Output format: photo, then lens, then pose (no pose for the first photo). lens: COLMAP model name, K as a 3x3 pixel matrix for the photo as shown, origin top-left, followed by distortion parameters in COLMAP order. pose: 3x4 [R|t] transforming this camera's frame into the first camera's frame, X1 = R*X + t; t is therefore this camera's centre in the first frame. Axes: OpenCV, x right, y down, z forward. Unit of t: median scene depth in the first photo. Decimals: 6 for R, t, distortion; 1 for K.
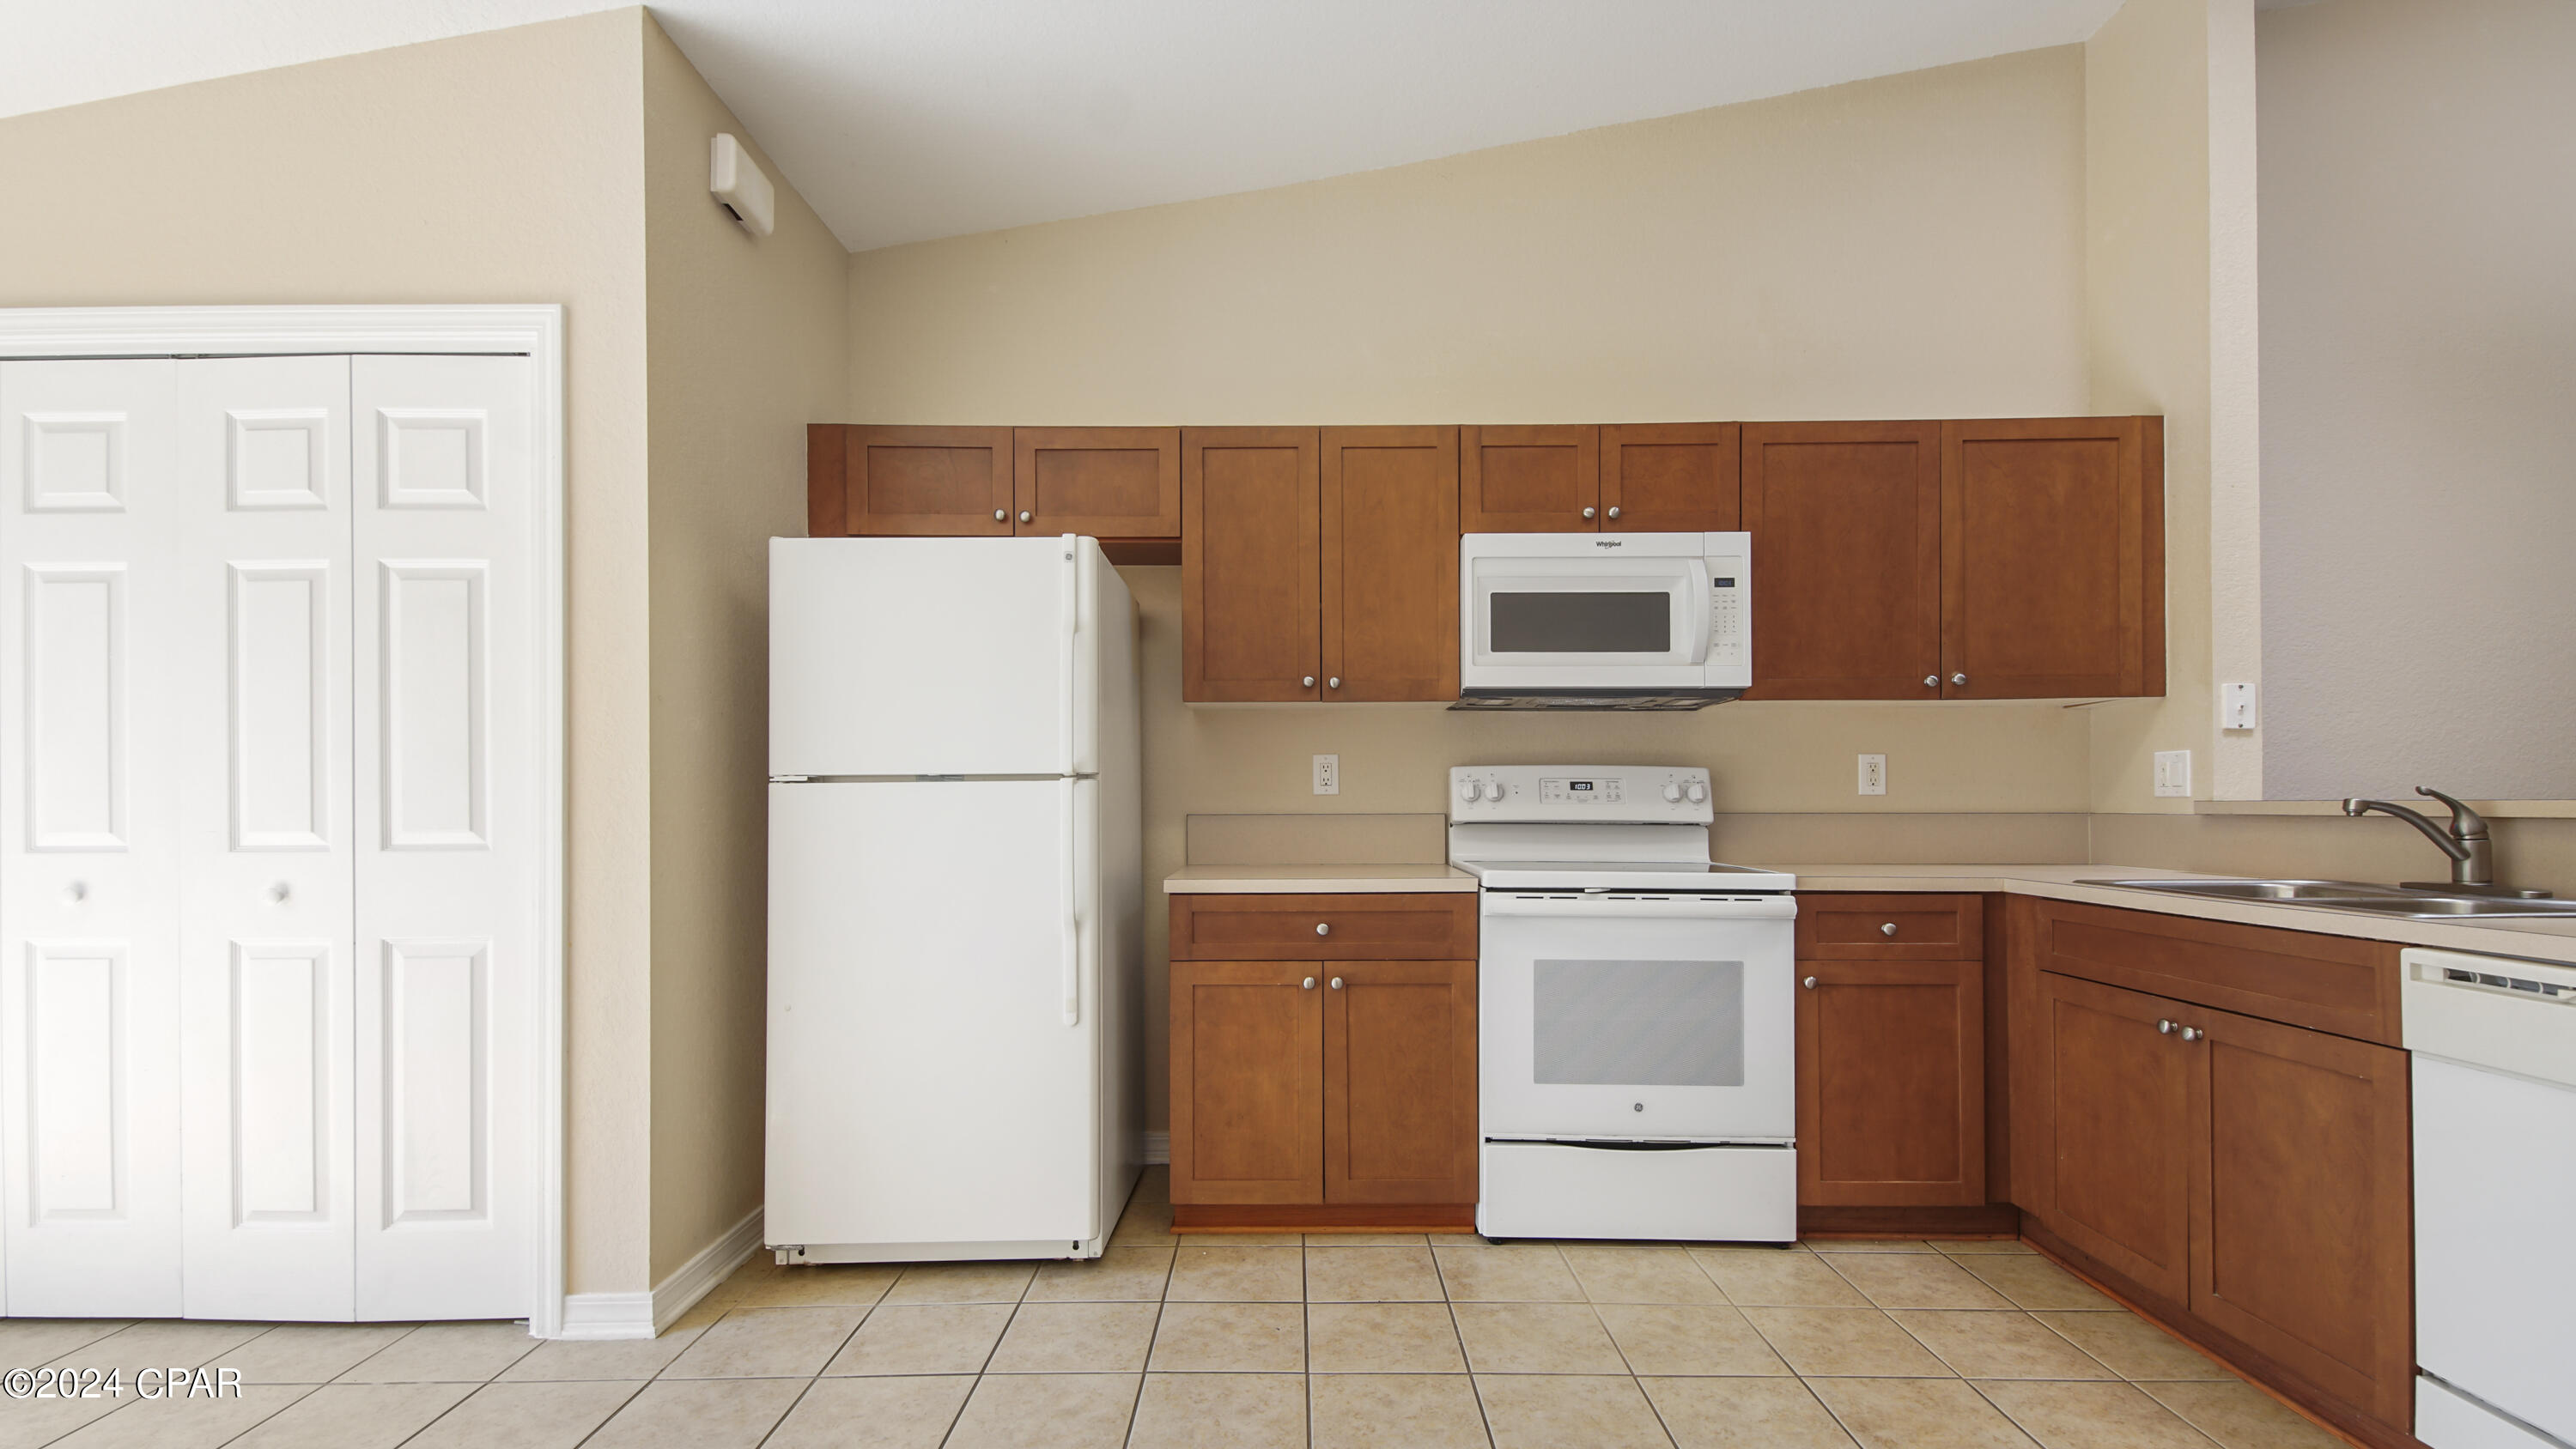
lens RADIAL K [[1138.5, 0, 1306.0], [0, 1138.5, 794.4], [0, 0, 1]] dist [0.028052, -0.000172]
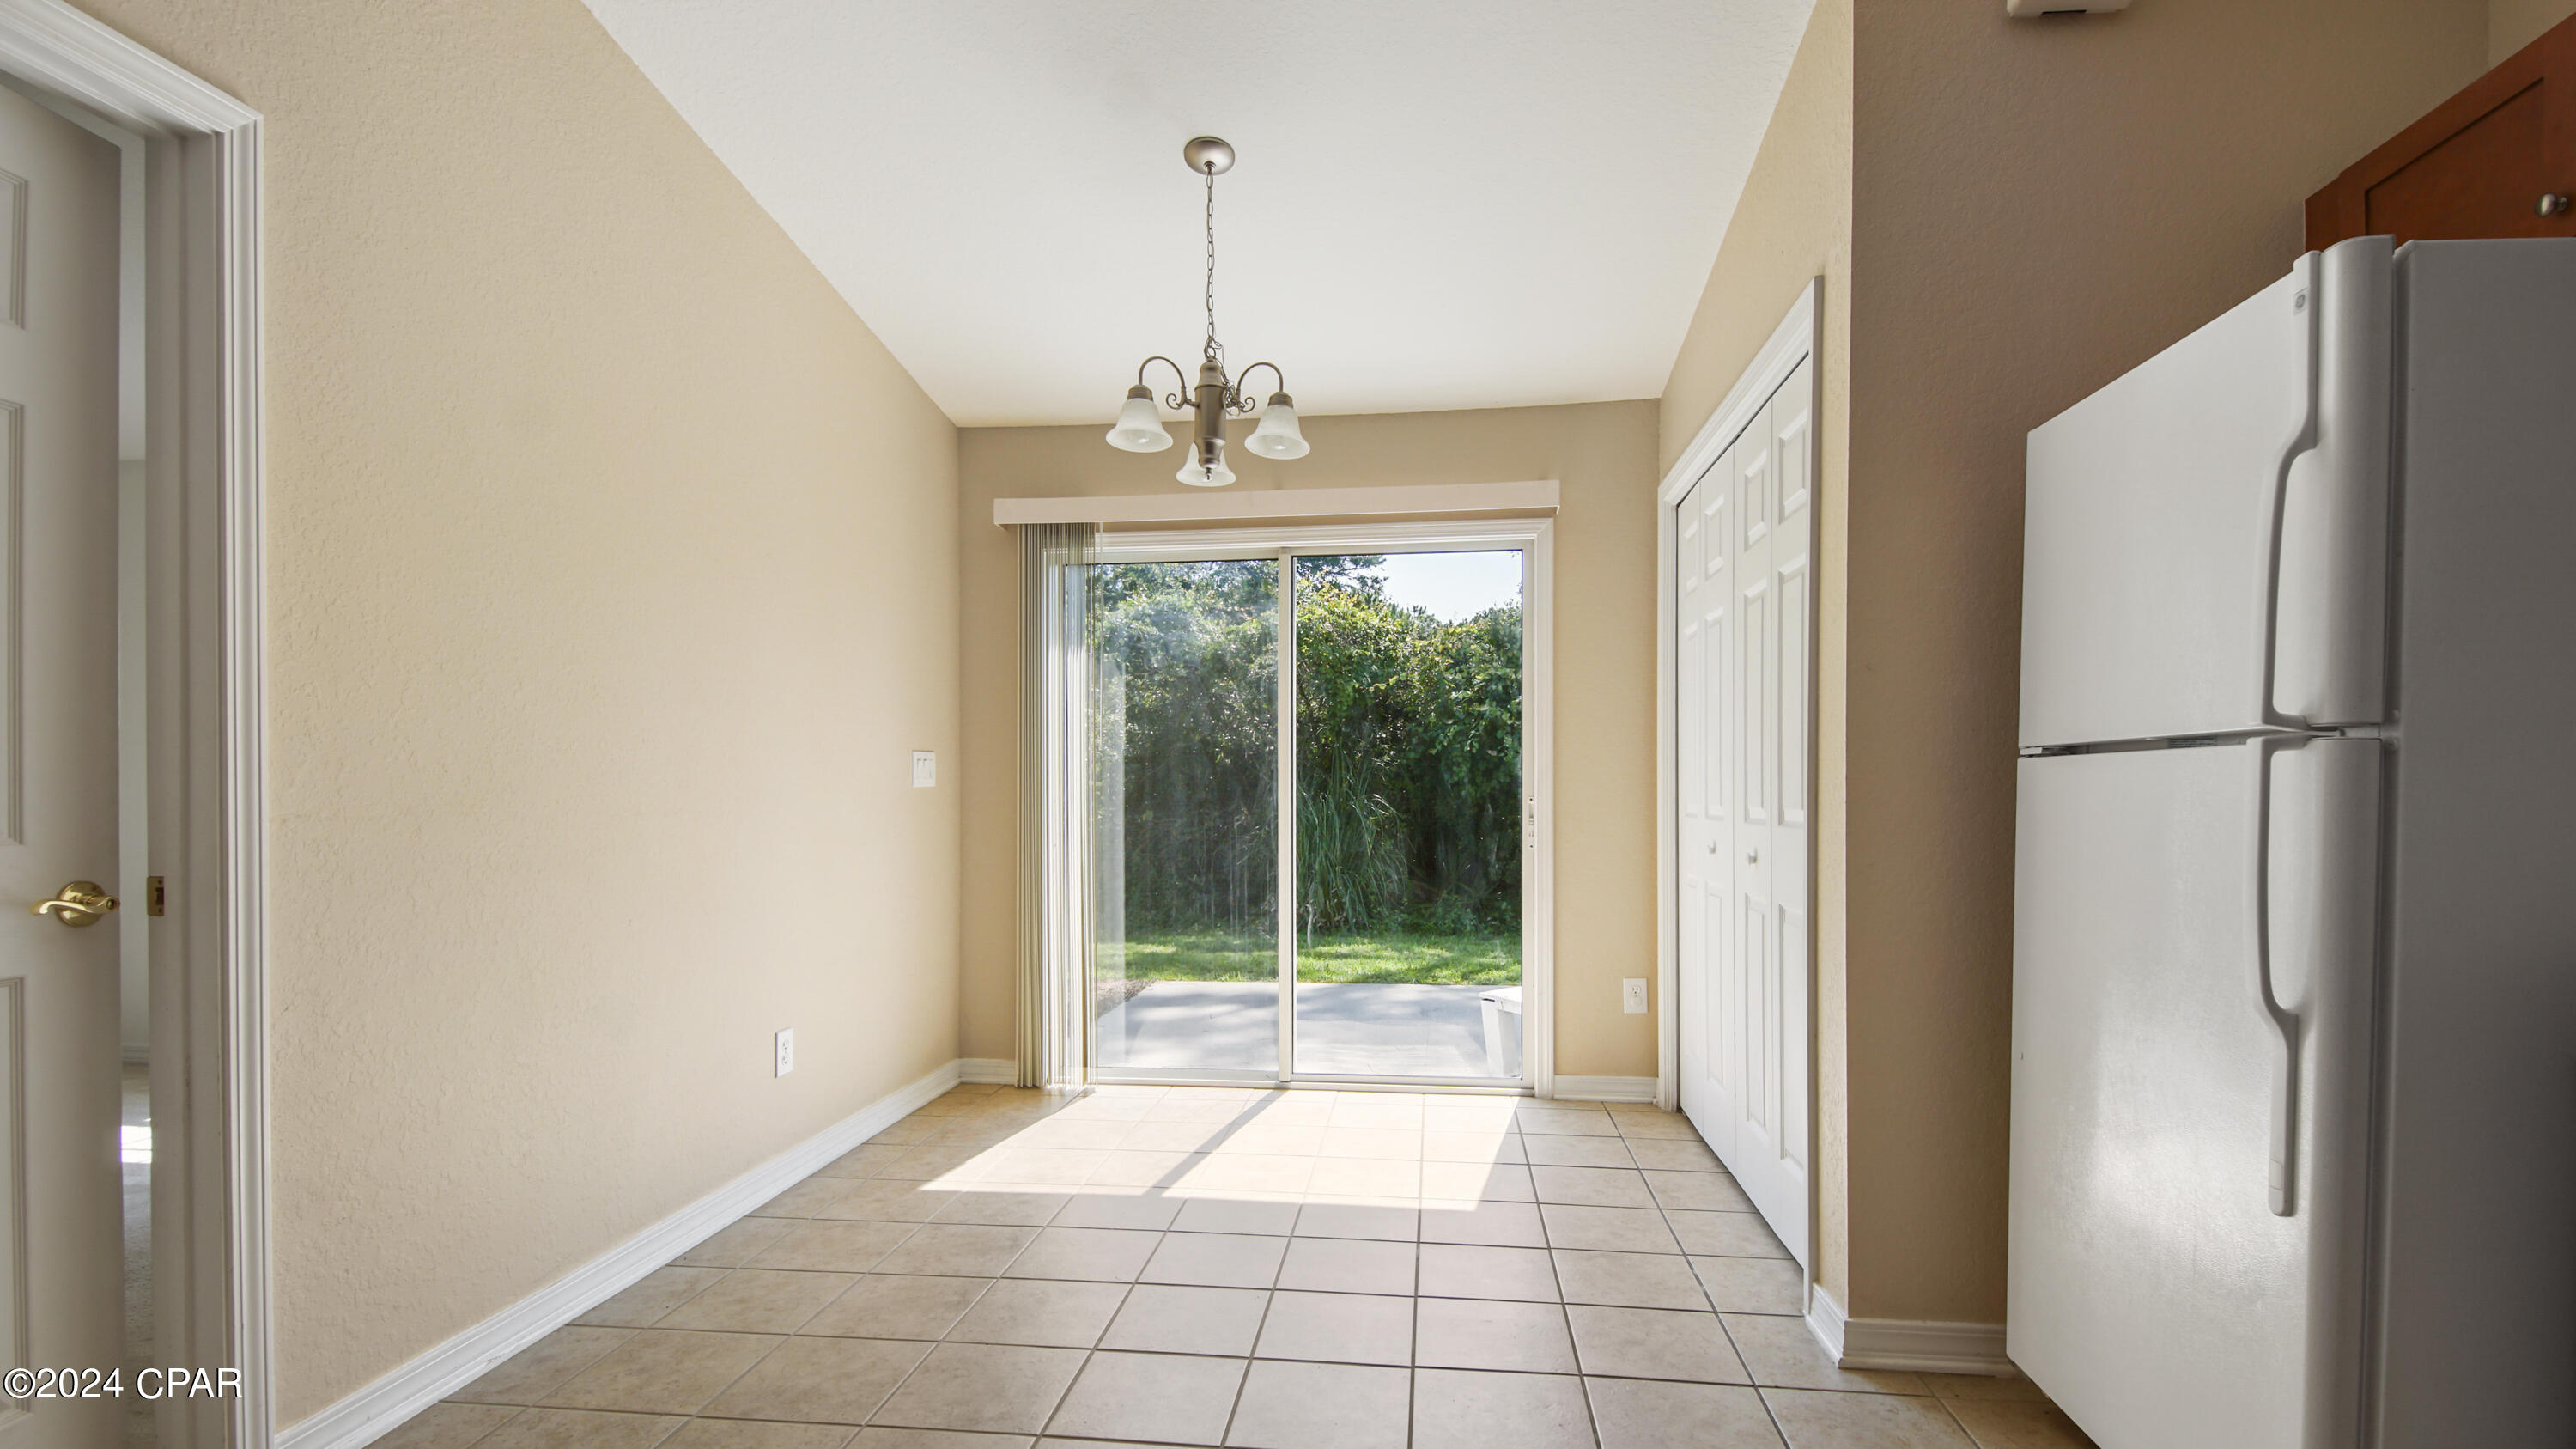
lens RADIAL K [[1176.3, 0, 1301.4], [0, 1176.3, 801.9], [0, 0, 1]] dist [0.040088, -0.026779]
pose [[-0.114602, 0.016154, -0.993280, 0.320696], [0.012355, 0.999814, 0.014835, 0.001707], [0.993335, -0.010572, -0.114780, 0.527630]]
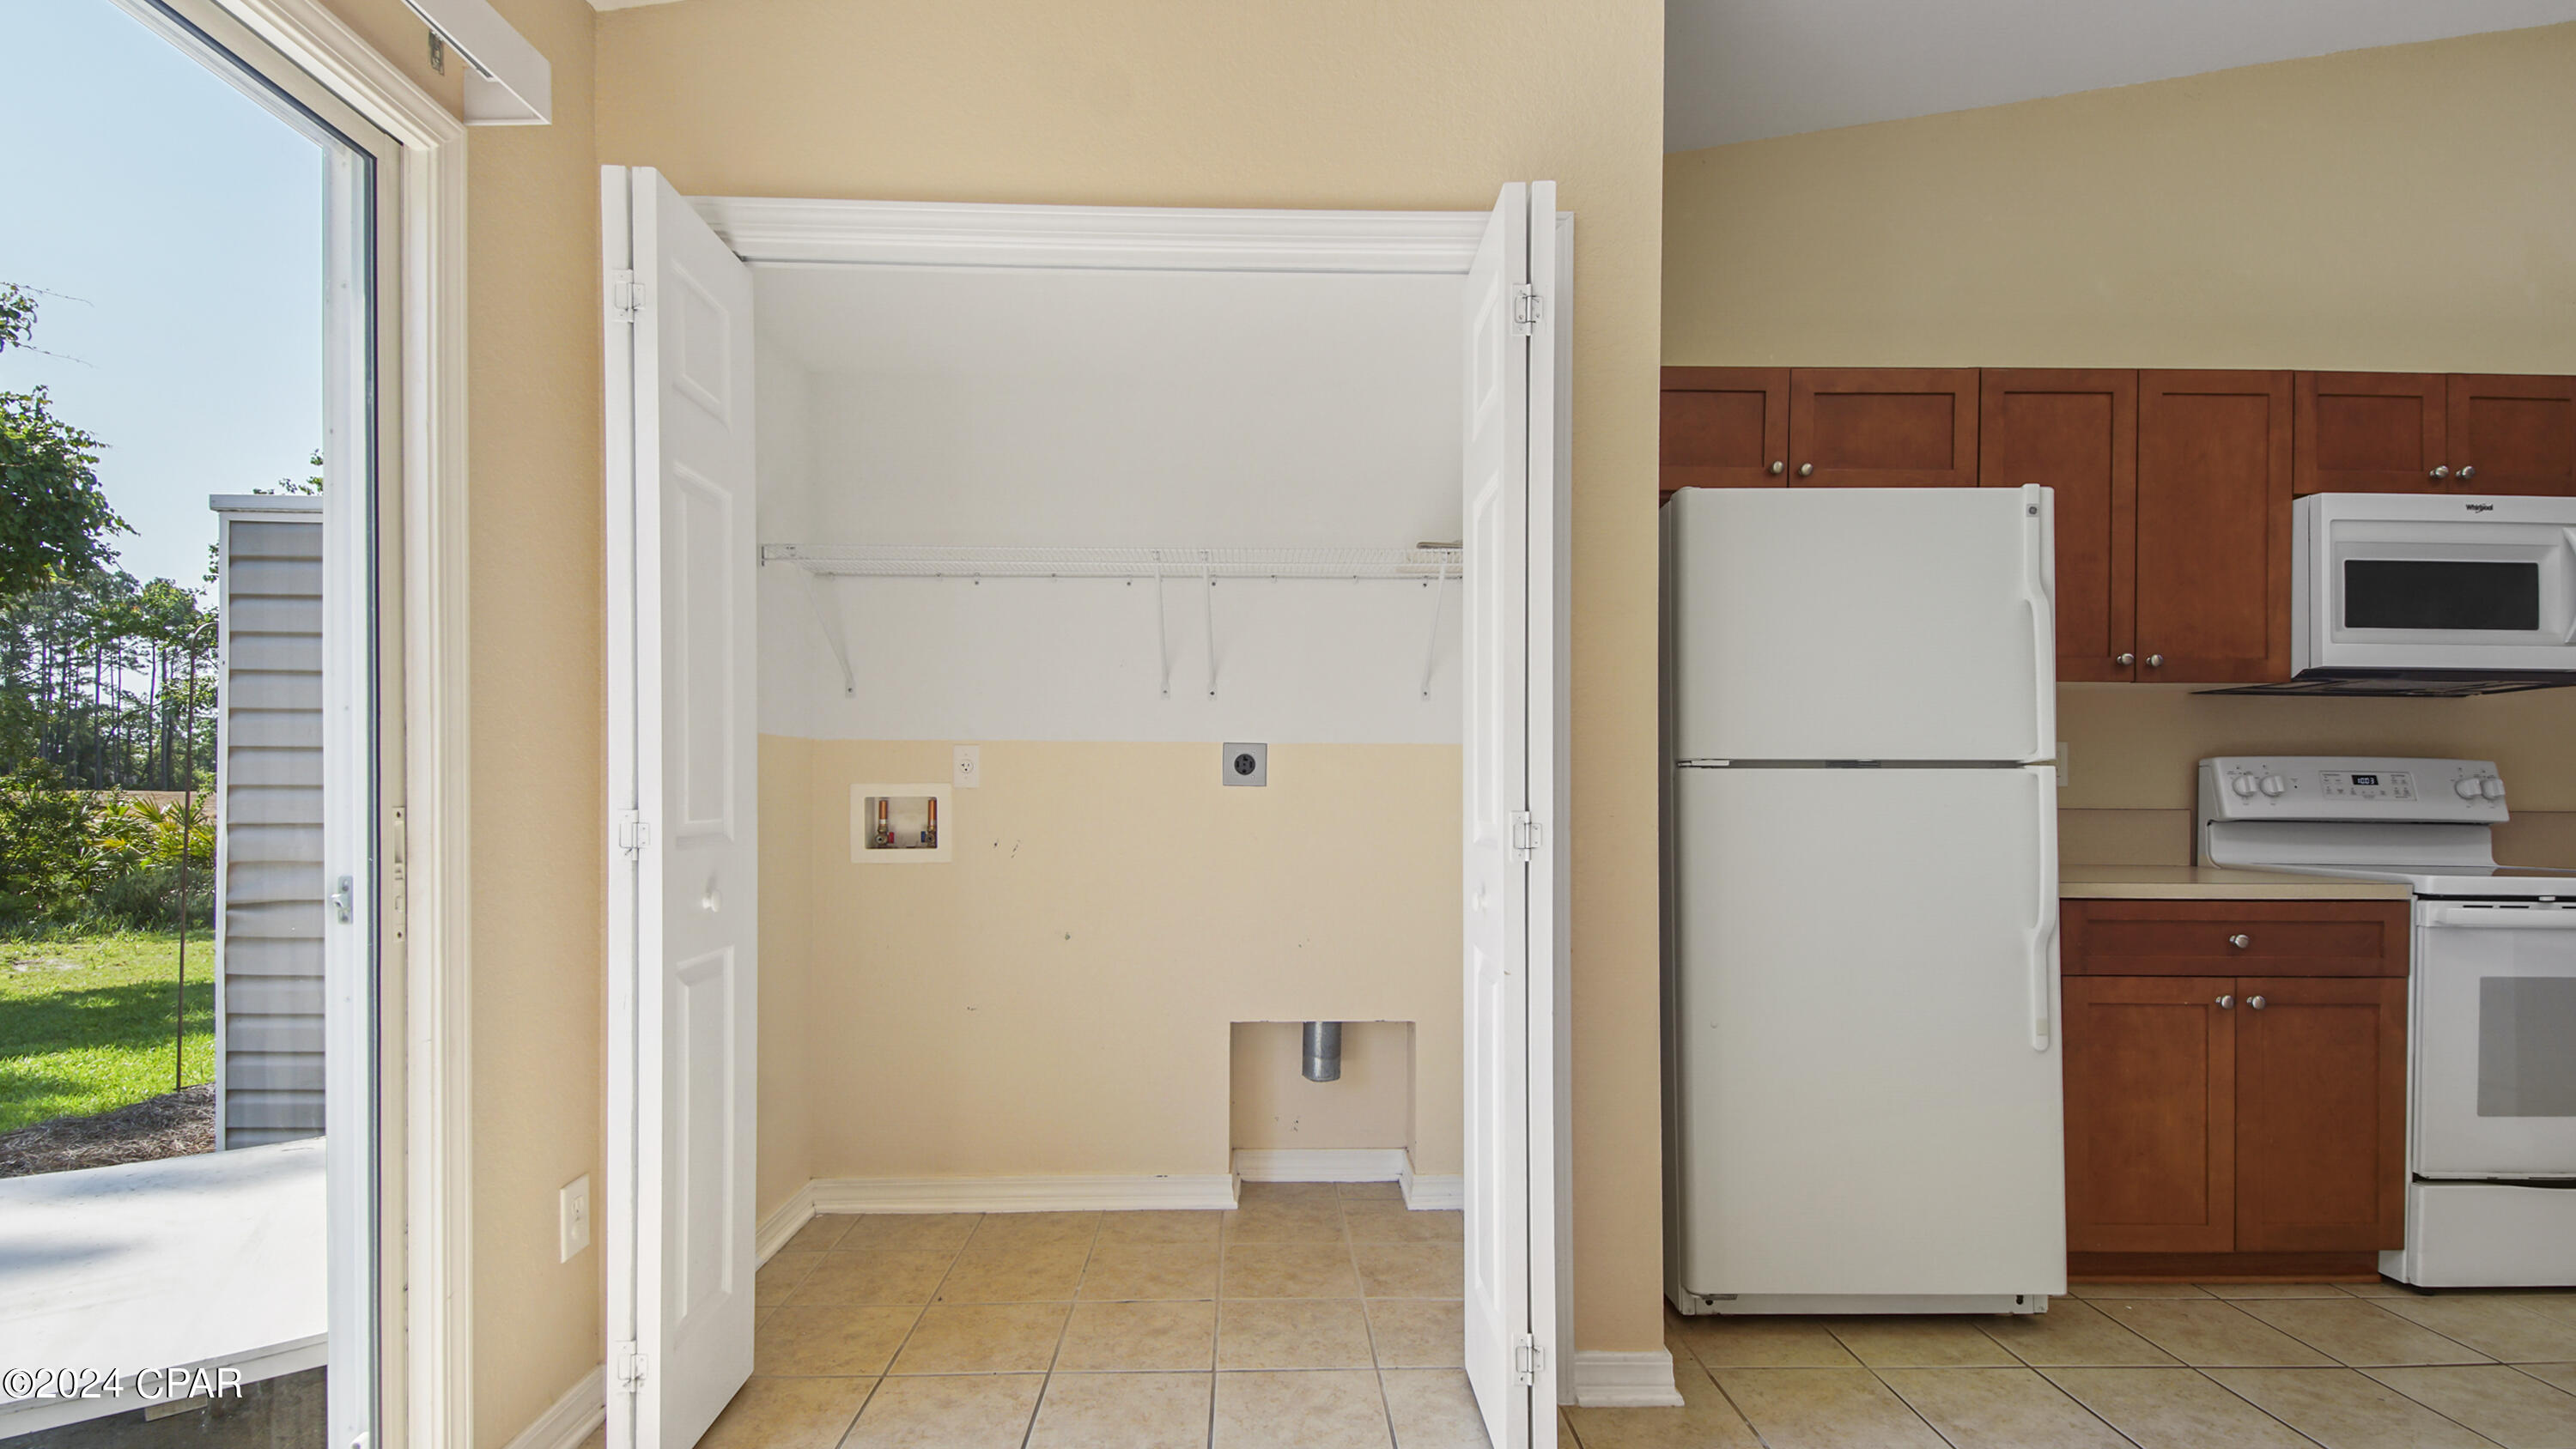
lens RADIAL K [[1175.9, 0, 1301.4], [0, 1175.9, 801.8], [0, 0, 1]] dist [0.040088, -0.026779]
pose [[0.999807, 0.008958, 0.017463, -0.665281], [-0.009200, 0.999862, 0.013821, 0.004836], [-0.017337, -0.013979, 0.999752, 0.087819]]
